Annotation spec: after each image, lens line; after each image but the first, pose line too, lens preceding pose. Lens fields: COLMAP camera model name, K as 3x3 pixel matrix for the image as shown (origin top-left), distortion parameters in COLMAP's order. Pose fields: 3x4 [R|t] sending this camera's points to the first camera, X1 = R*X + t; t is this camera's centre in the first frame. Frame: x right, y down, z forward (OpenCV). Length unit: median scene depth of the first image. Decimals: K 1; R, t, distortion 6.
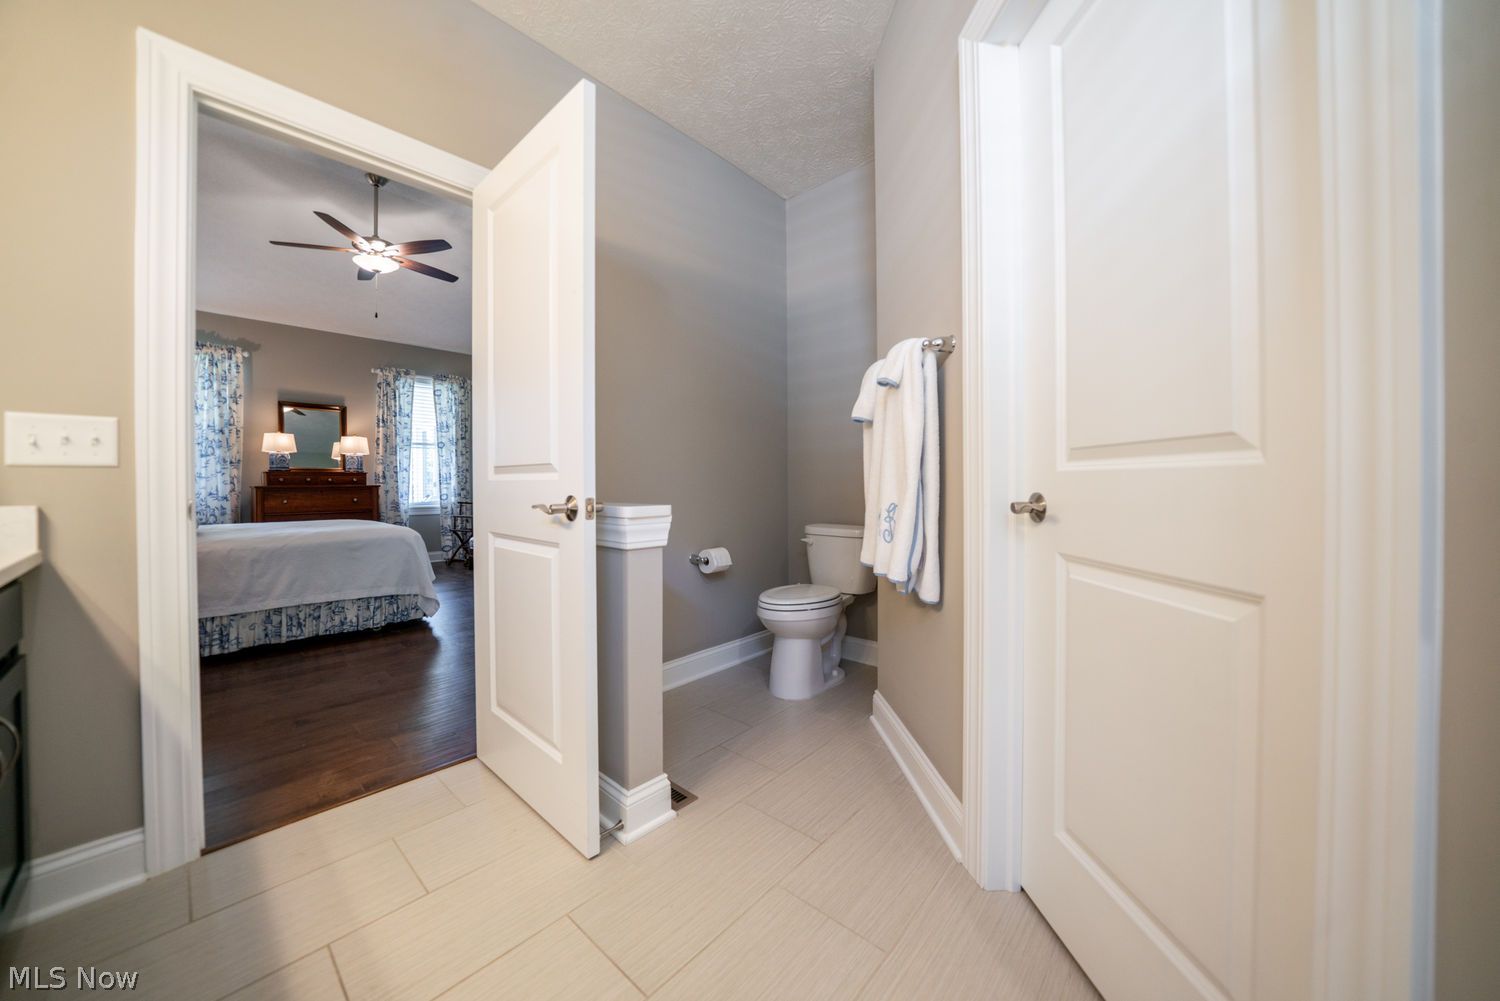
lens RADIAL K [[525.1, 0, 744.3], [0, 525.1, 489.0], [0, 0, 1]] dist [-0.011252, 0.000449]
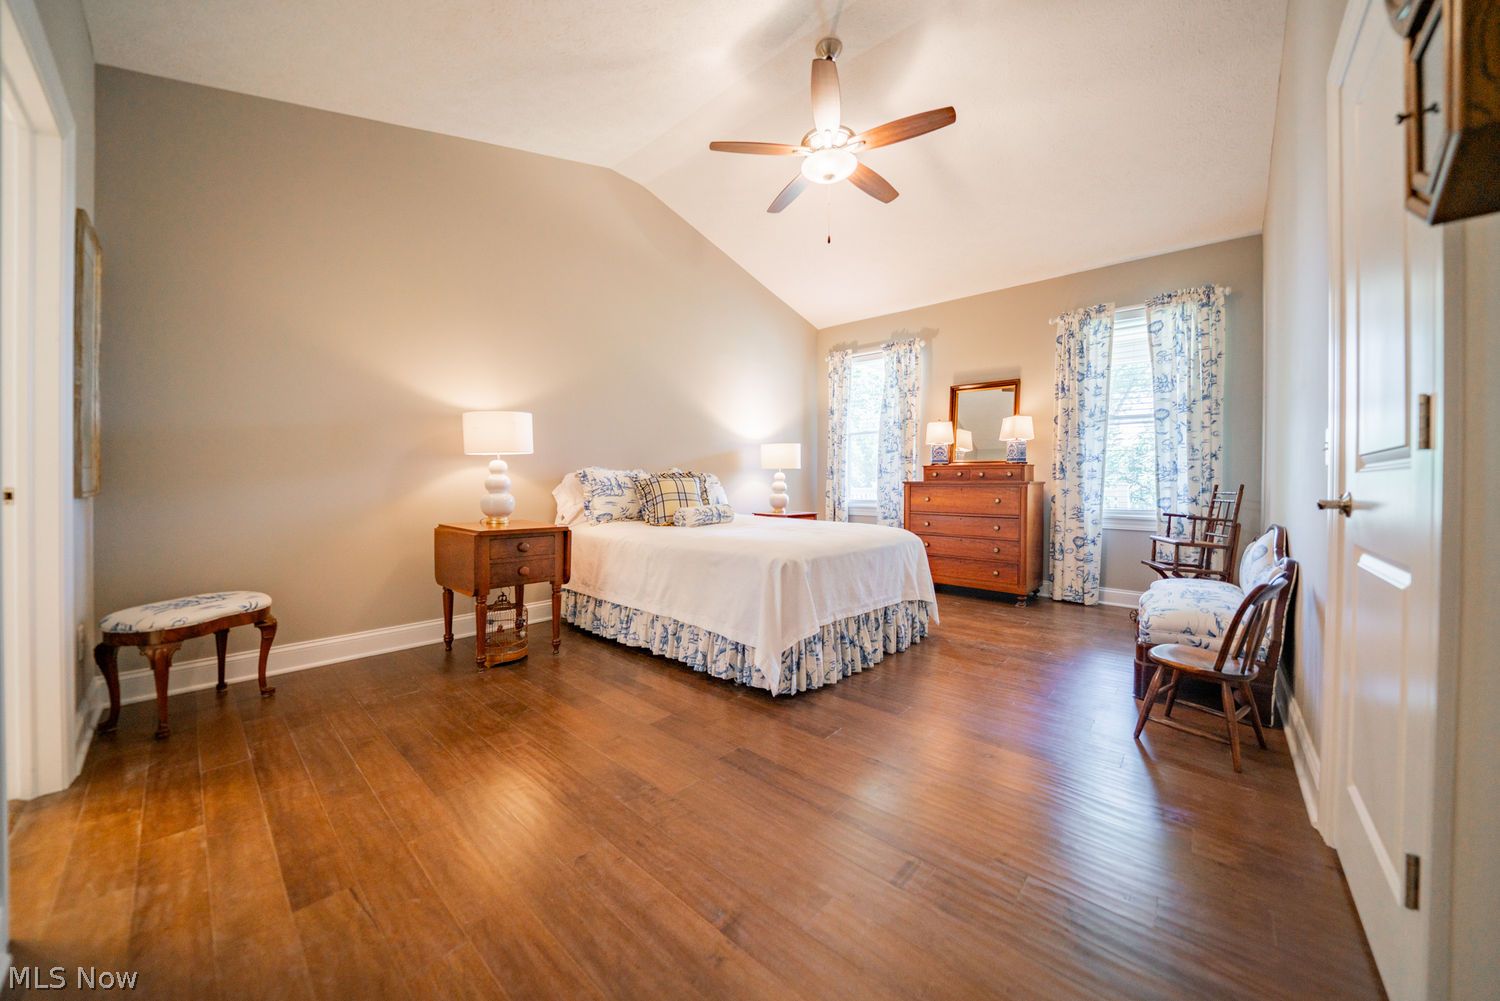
lens RADIAL K [[525.1, 0, 744.2], [0, 525.1, 485.1], [0, 0, 1]] dist [-0.011252, 0.000449]
pose [[-0.009902, 0.019881, -0.999753, 0.013860], [-0.013160, 0.999713, 0.020011, -0.011179], [0.999864, 0.013355, -0.009637, 0.581149]]
